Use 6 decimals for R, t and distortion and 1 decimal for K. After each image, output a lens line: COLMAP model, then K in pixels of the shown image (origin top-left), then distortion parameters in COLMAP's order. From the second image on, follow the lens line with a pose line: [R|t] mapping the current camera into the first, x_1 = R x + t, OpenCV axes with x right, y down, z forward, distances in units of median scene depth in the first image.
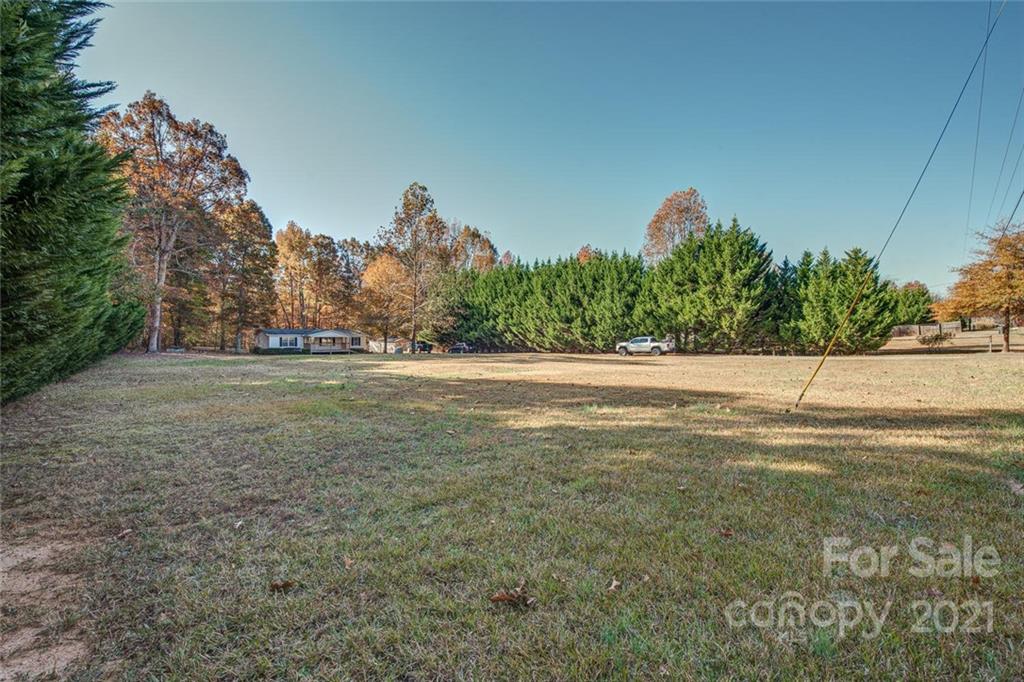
lens RADIAL K [[404.5, 0, 514.3], [0, 404.5, 339.8], [0, 0, 1]] dist [-0.000098, -0.000432]
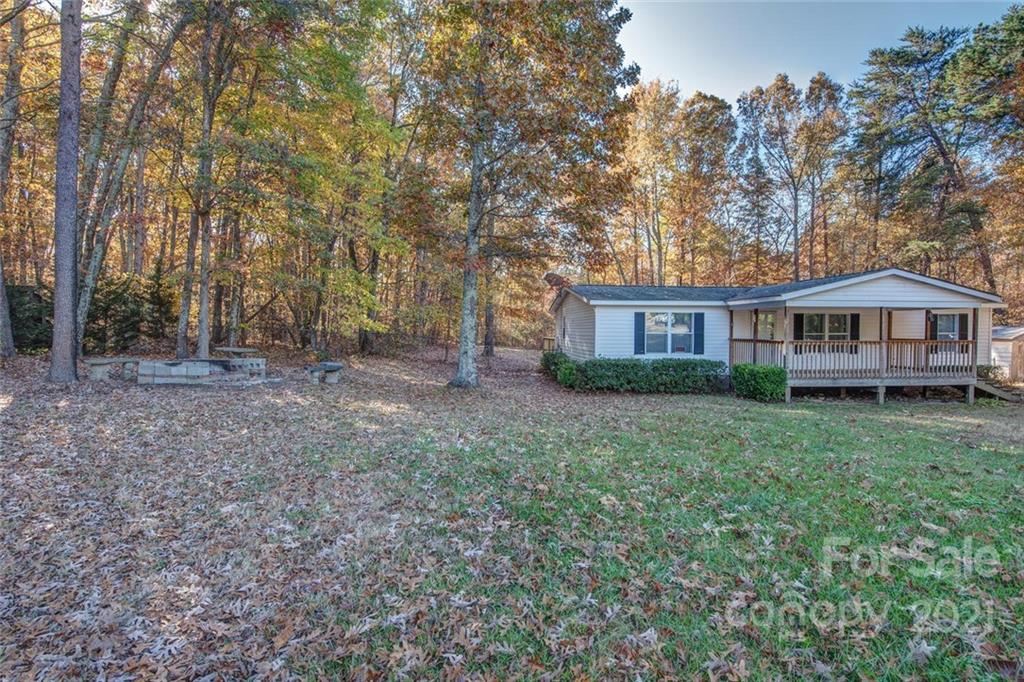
lens RADIAL K [[480.2, 0, 512.0], [0, 480.2, 341.0], [0, 0, 1]] dist [-0.002344, -0.000743]
pose [[0.753739, 0.012994, -0.657045, -0.434222], [-0.005923, 0.999898, 0.012980, 0.006269], [0.657147, -0.005892, 0.753739, 0.717191]]
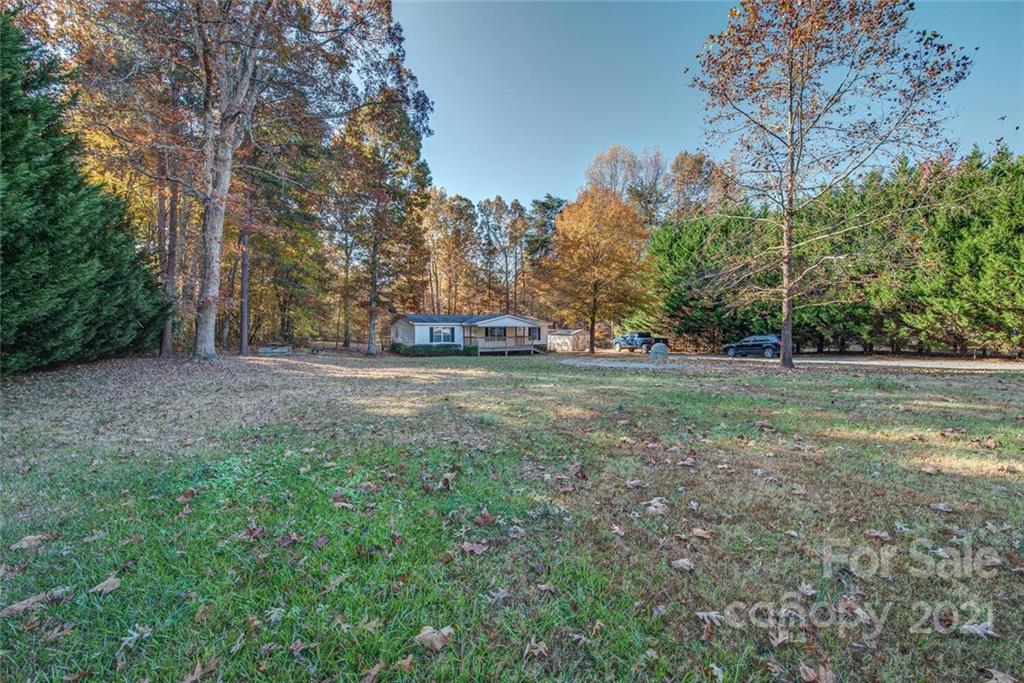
lens RADIAL K [[404.5, 0, 514.3], [0, 404.5, 340.3], [0, 0, 1]] dist [-0.000098, -0.000432]
pose [[0.974273, 0.002365, -0.225358, -0.304811], [0.001388, 0.999863, 0.016495, 0.003451], [0.225366, -0.016383, 0.974136, 0.416216]]
